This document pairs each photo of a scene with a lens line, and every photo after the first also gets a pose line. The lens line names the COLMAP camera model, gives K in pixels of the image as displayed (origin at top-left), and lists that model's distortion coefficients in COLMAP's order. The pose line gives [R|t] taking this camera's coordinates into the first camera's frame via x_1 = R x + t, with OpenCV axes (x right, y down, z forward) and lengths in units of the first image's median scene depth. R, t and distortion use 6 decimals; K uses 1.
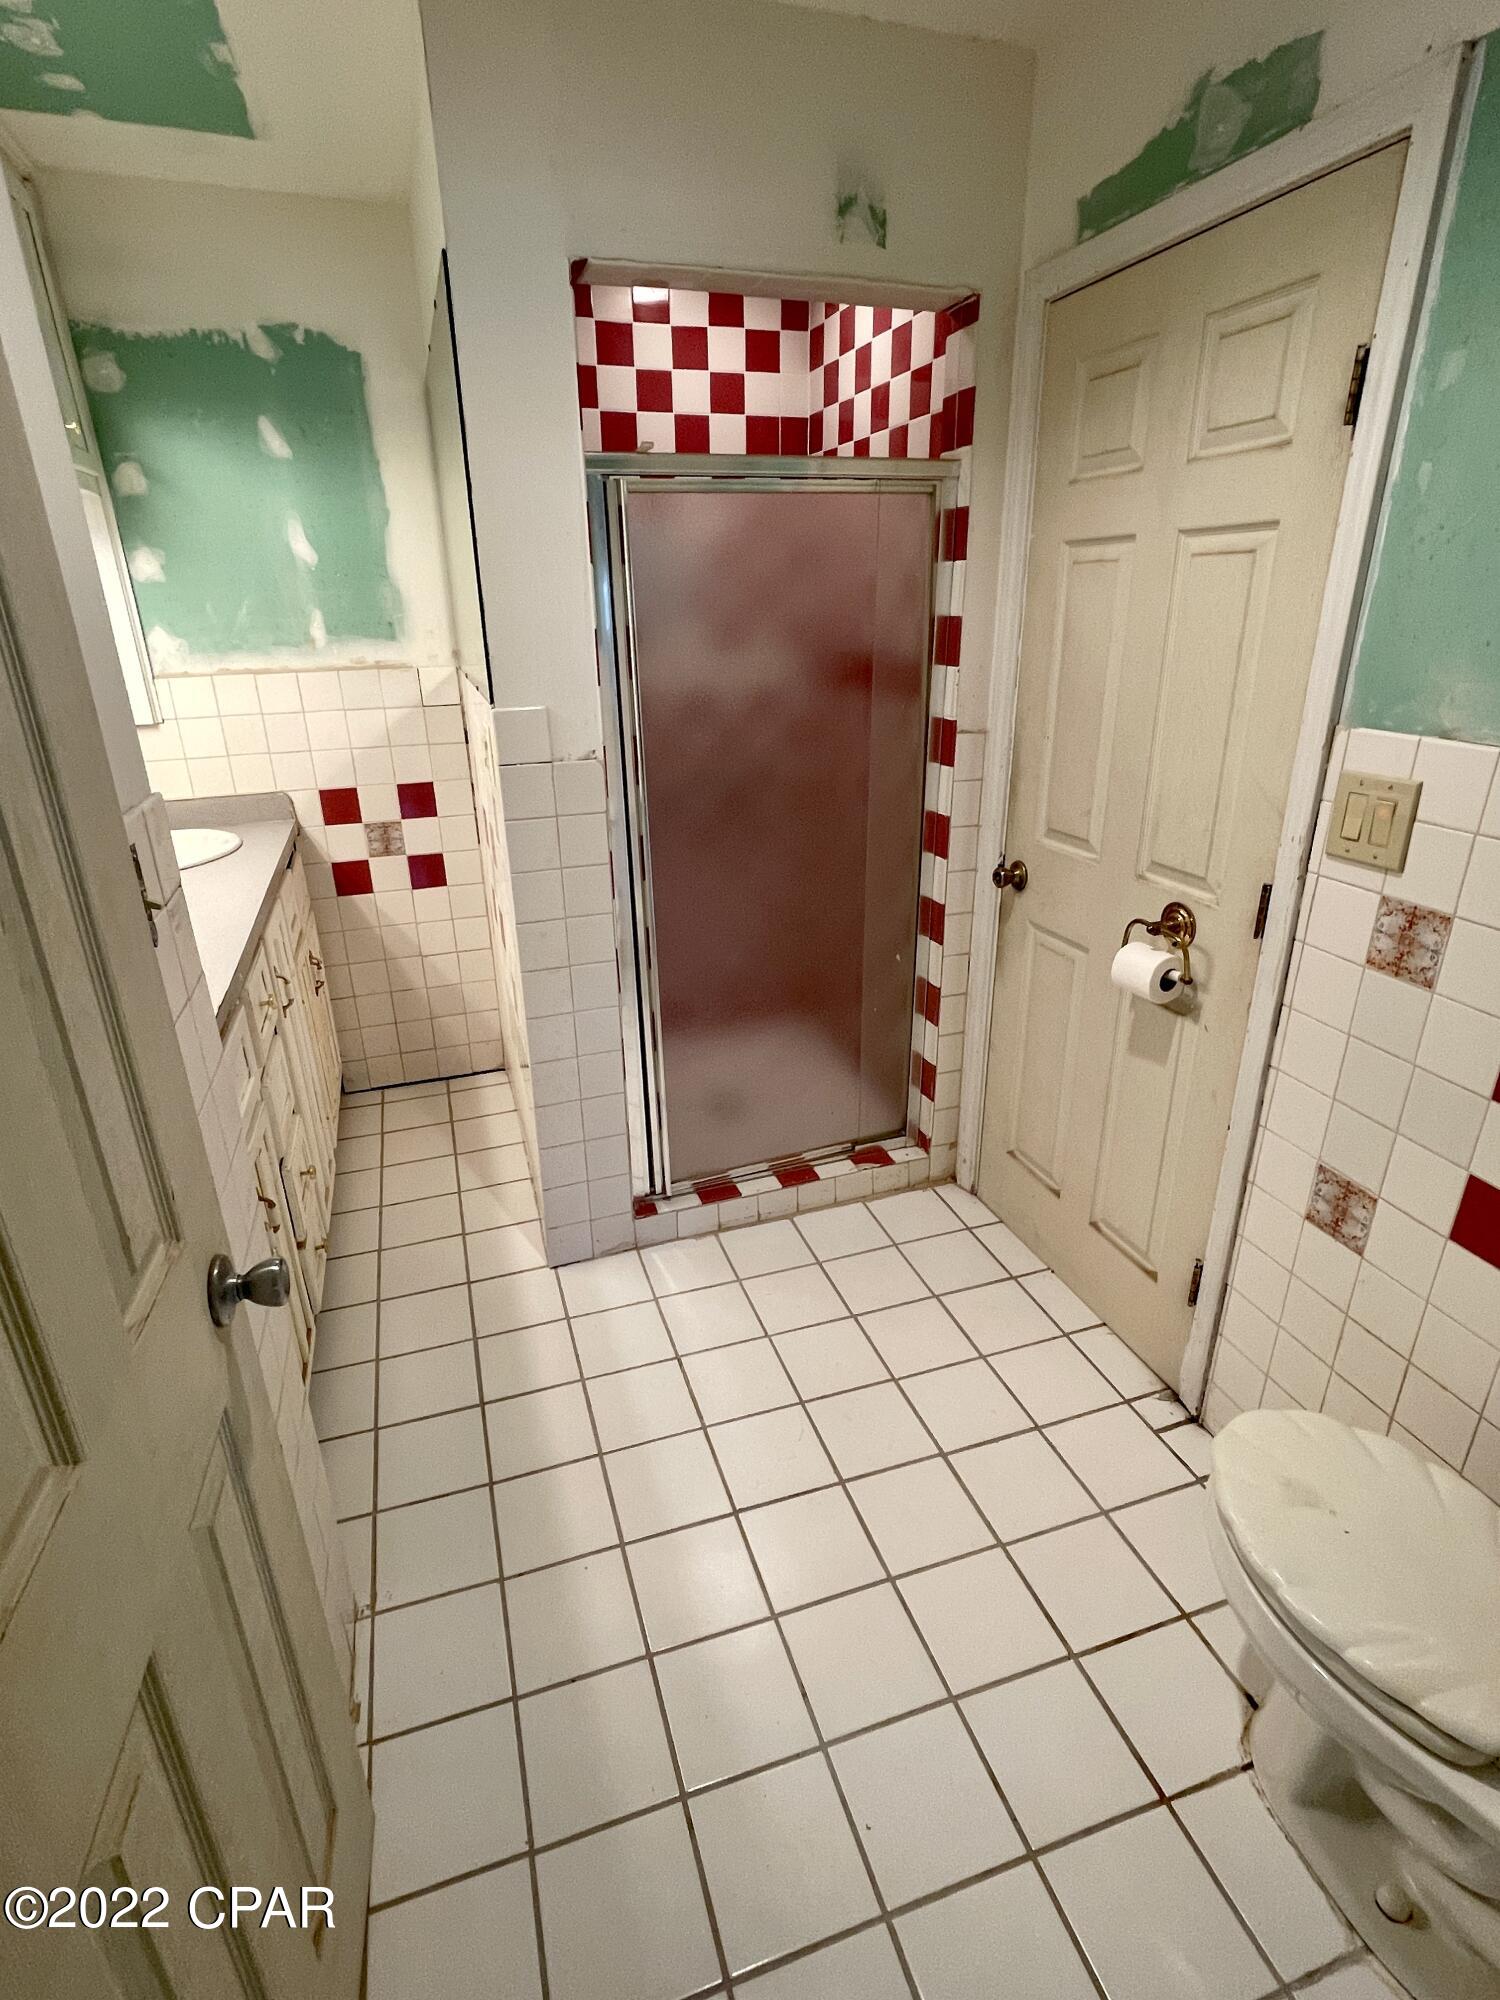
lens RADIAL K [[995.8, 0, 744.9], [0, 995.8, 1003.6], [0, 0, 1]] dist [-0.000533, 0.000054]
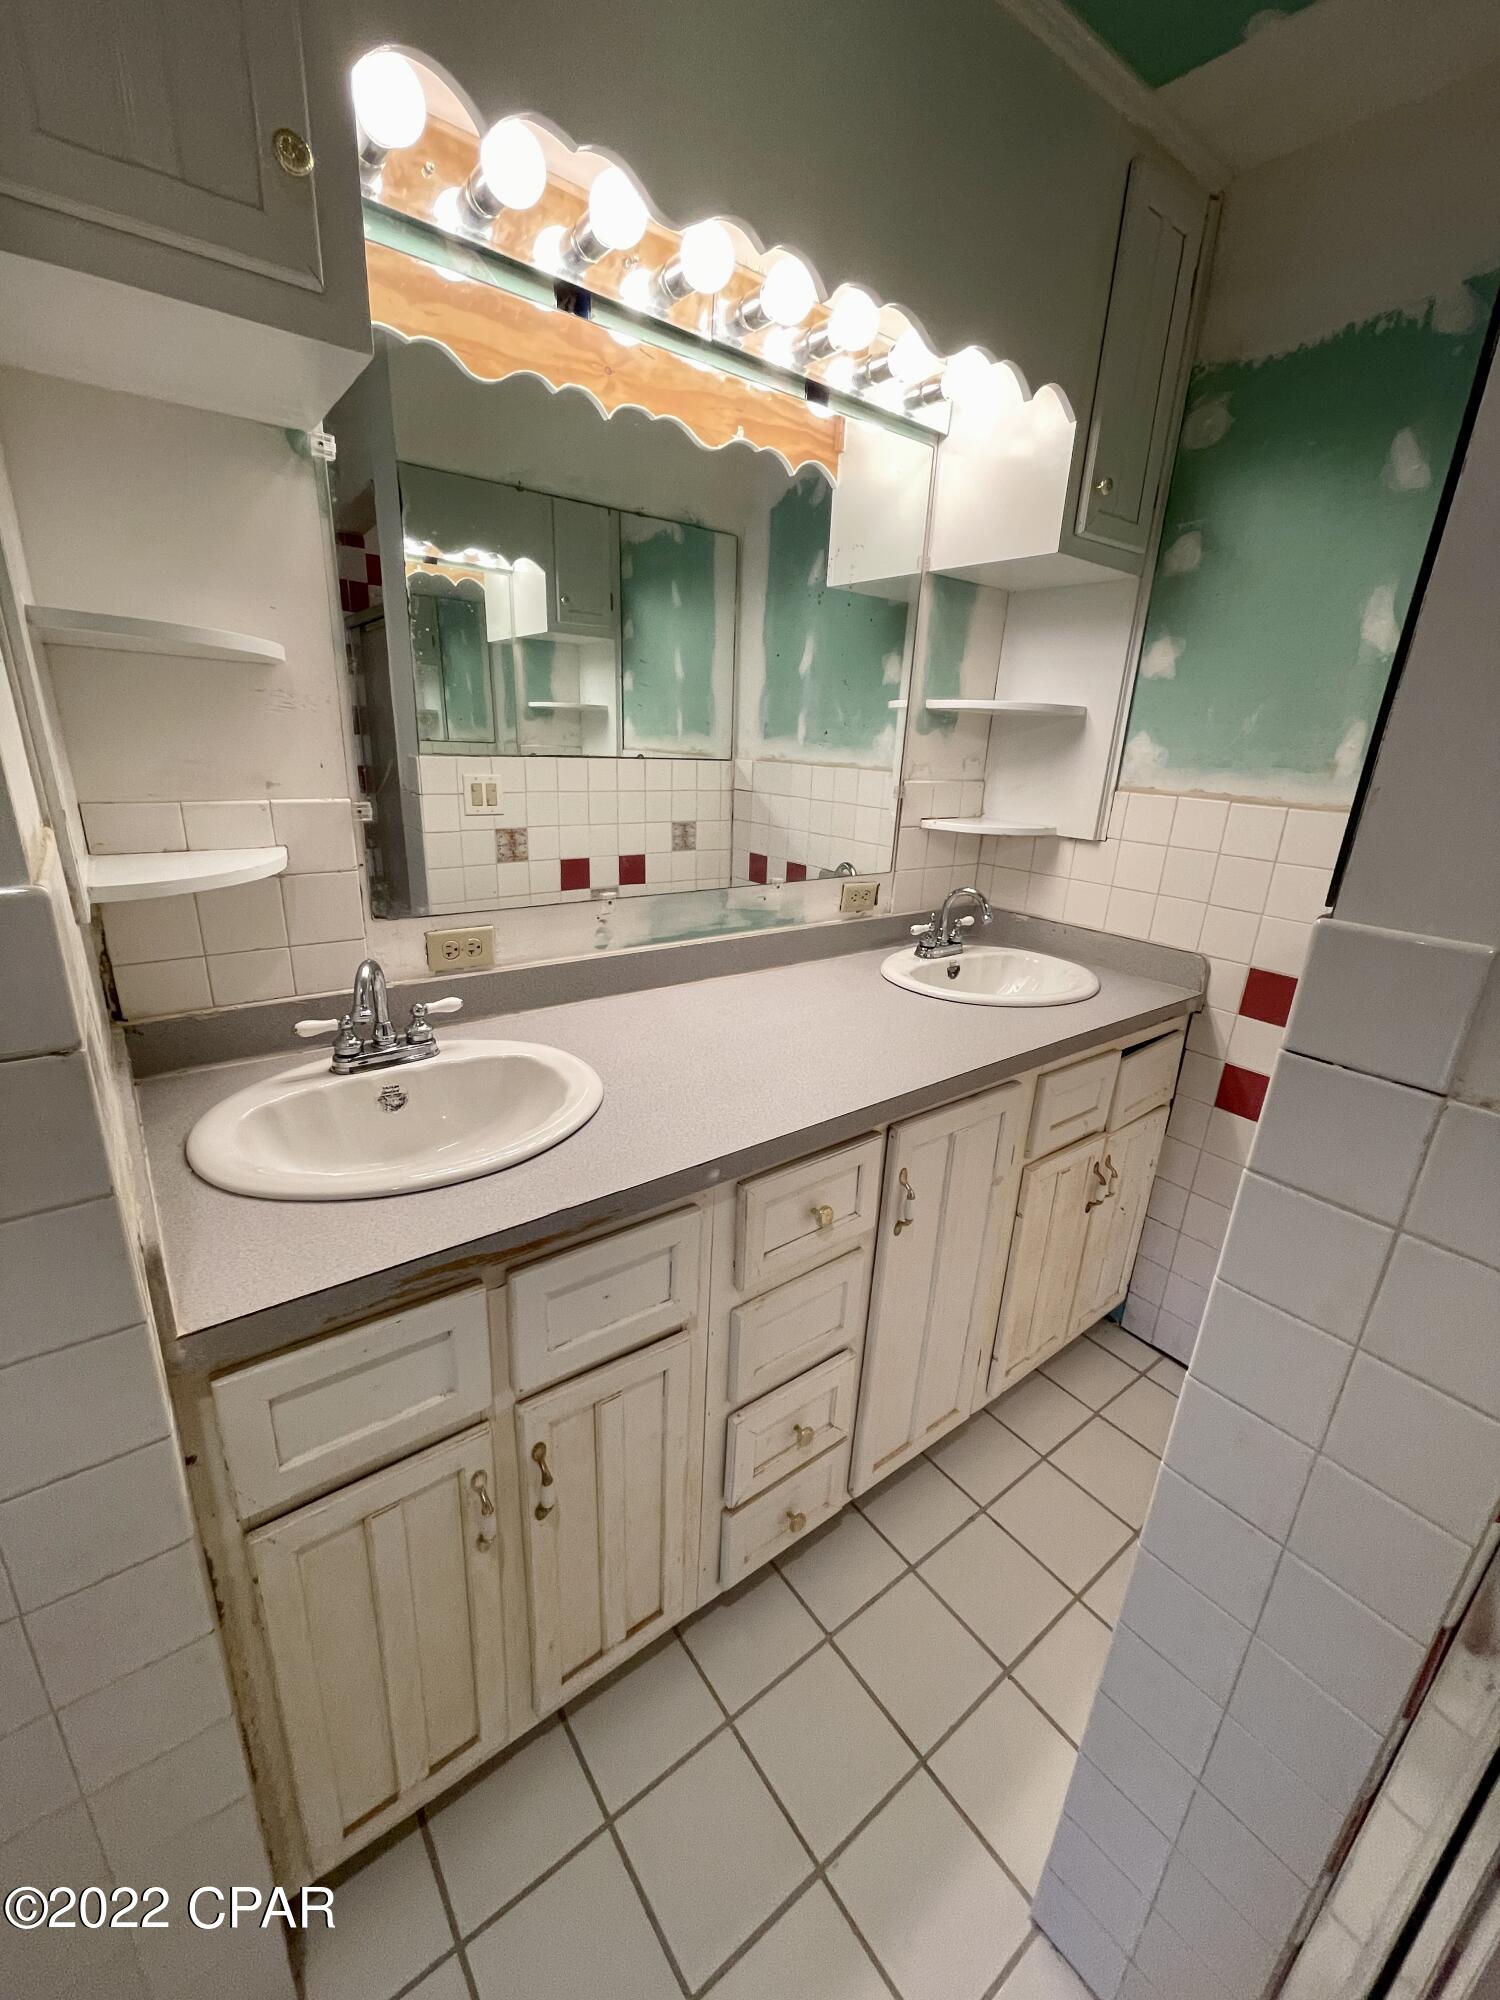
lens RADIAL K [[807.2, 0, 740.8], [0, 807.2, 989.7], [0, 0, 1]] dist [0.003721, 0.000224]
pose [[0.313578, 0.333433, -0.889095, -0.023532], [-0.408725, 0.892540, 0.190570, -0.181225], [0.857095, 0.303637, 0.416164, 0.506297]]
